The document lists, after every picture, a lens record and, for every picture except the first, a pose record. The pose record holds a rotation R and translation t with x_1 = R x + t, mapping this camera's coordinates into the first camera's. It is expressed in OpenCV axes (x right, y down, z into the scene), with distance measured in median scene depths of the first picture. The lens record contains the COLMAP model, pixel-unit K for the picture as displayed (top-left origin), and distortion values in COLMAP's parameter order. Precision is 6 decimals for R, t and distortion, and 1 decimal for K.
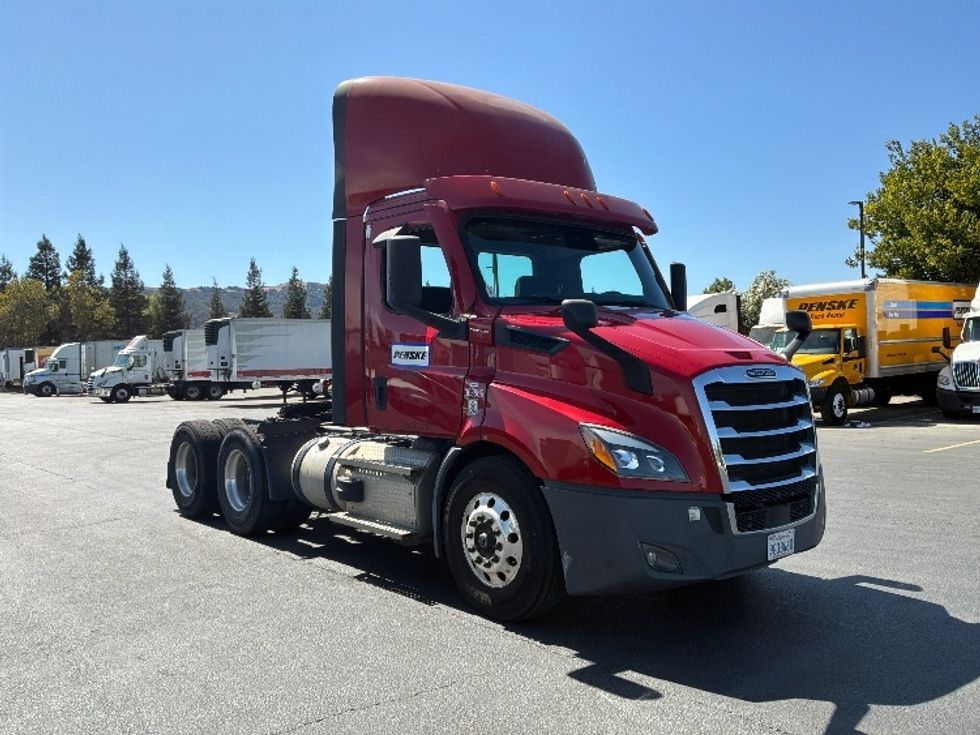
lens RADIAL K [[813.4, 0, 486.3], [0, 813.4, 368.7], [0, 0, 1]] dist [0.150610, -0.303790]
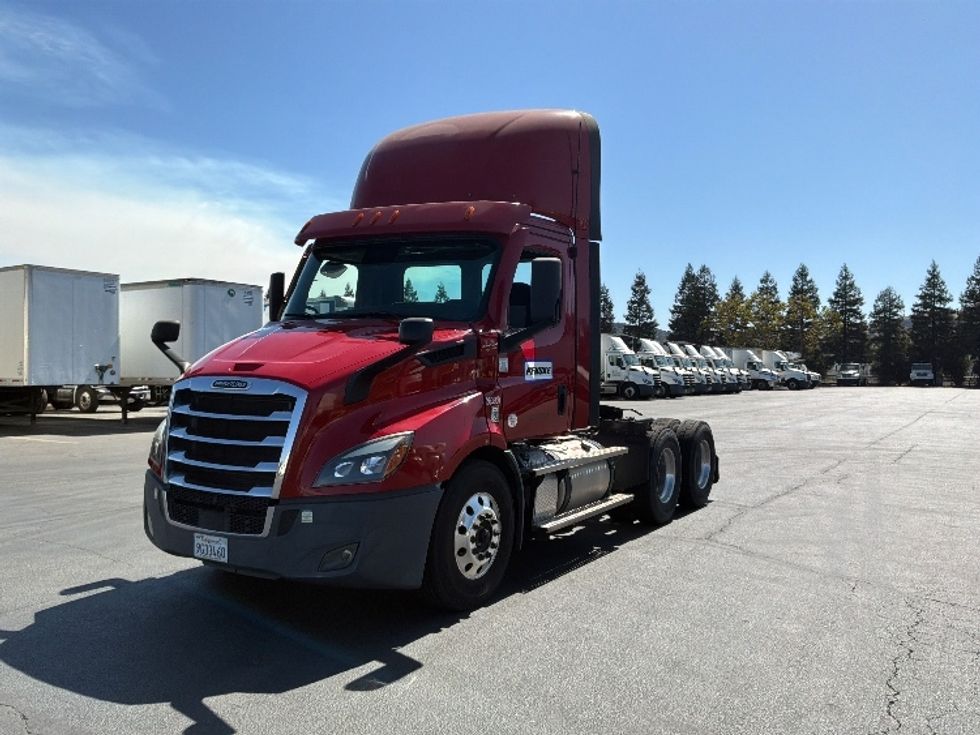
lens RADIAL K [[813.4, 0, 486.3], [0, 813.4, 368.7], [0, 0, 1]] dist [0.150610, -0.303790]
pose [[0.300800, 0.034719, -0.953055, 0.187256], [-0.032670, 0.999126, 0.026087, -0.006909], [0.953127, 0.023289, 0.301671, 0.130123]]
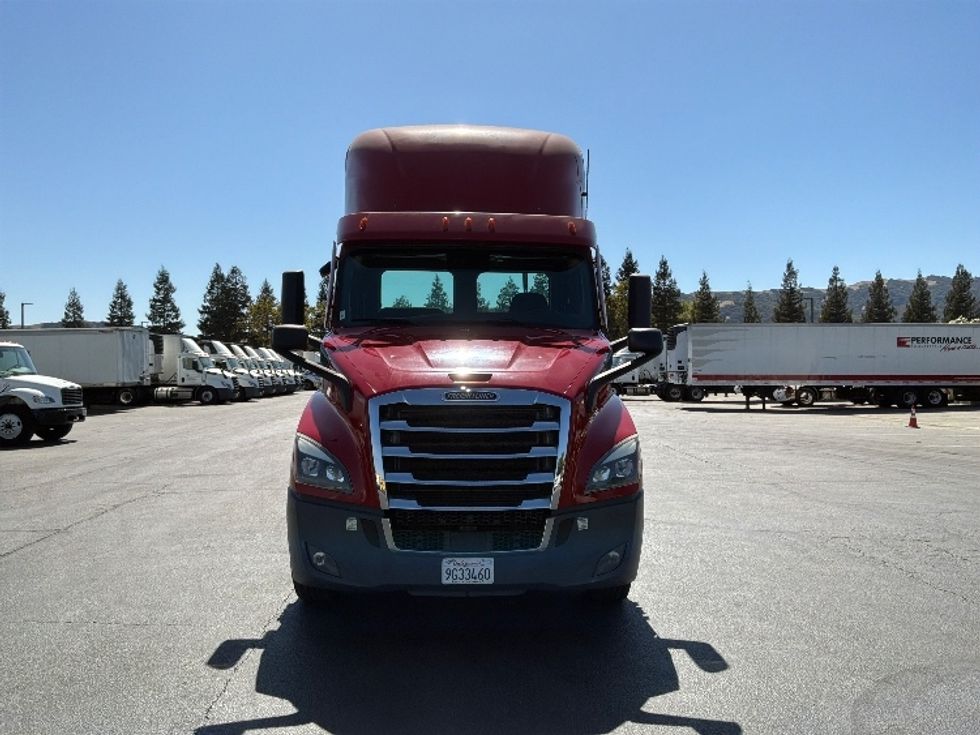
lens RADIAL K [[813.4, 0, 486.3], [0, 813.4, 368.7], [0, 0, 1]] dist [0.150610, -0.303790]
pose [[0.779733, 0.024246, -0.625643, 0.125885], [-0.025711, 0.999647, 0.006697, -0.004580], [0.625584, 0.010864, 0.780081, 0.032075]]
